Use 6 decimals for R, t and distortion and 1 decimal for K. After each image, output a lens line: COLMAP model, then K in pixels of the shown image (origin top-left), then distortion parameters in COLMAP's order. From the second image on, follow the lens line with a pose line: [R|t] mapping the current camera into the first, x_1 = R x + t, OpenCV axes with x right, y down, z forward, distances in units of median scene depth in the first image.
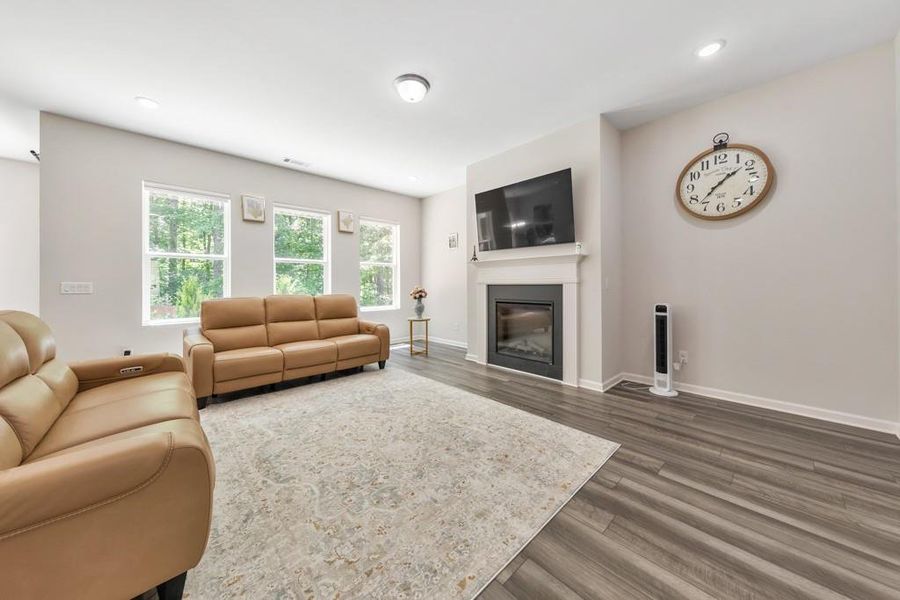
lens RADIAL K [[312.0, 0, 460.8], [0, 312.0, 285.1], [0, 0, 1]] dist [0.005322, 0.000234]
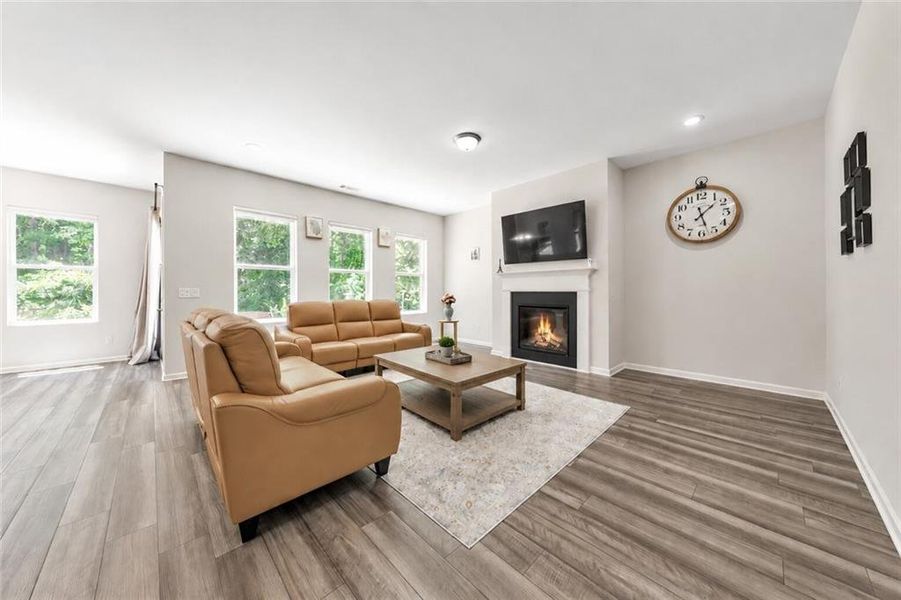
lens RADIAL K [[312.3, 0, 454.0], [0, 312.3, 291.9], [0, 0, 1]] dist [0.005322, 0.000234]
pose [[0.999904, 0.005093, 0.012854, -0.202447], [-0.005071, 0.999986, -0.001787, 0.001340], [-0.012863, 0.001722, 0.999916, -0.273138]]
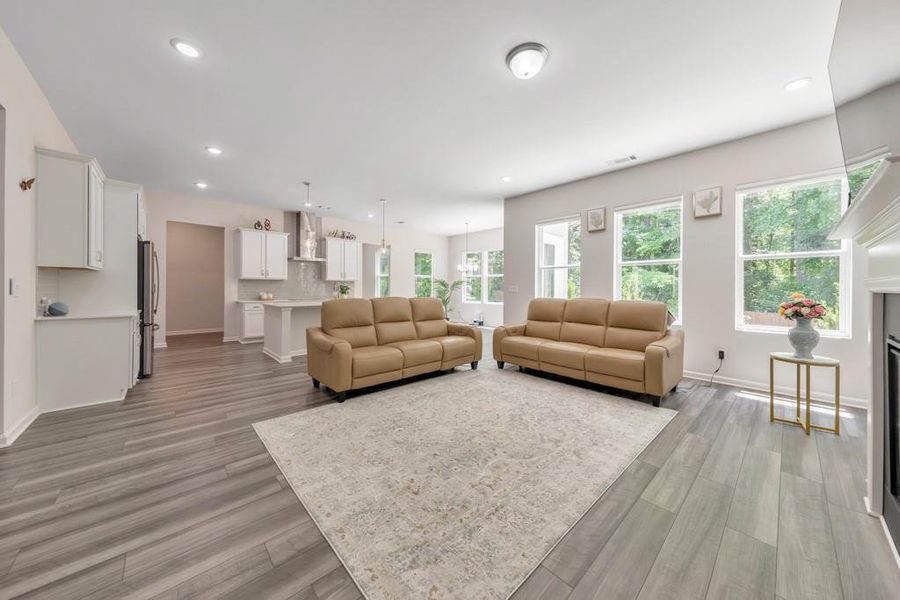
lens RADIAL K [[312.0, 0, 454.6], [0, 312.0, 293.1], [0, 0, 1]] dist [0.005322, 0.000234]
pose [[-0.021055, 0.025495, -0.999453, 0.613961], [-0.006353, 0.999651, 0.025634, -0.012123], [0.999758, 0.006889, -0.020886, 0.702643]]
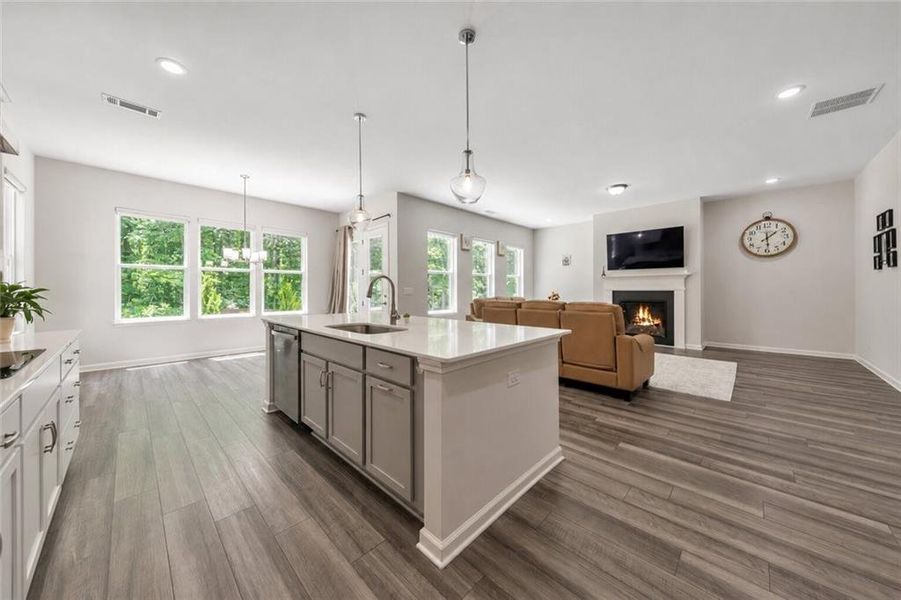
lens RADIAL K [[312.3, 0, 456.1], [0, 312.3, 290.1], [0, 0, 1]] dist [0.005322, 0.000234]
pose [[0.998969, 0.001909, 0.045354, -1.095224], [-0.001903, 0.999998, -0.000174, -0.005117], [-0.045354, 0.000088, 0.998971, -0.783775]]
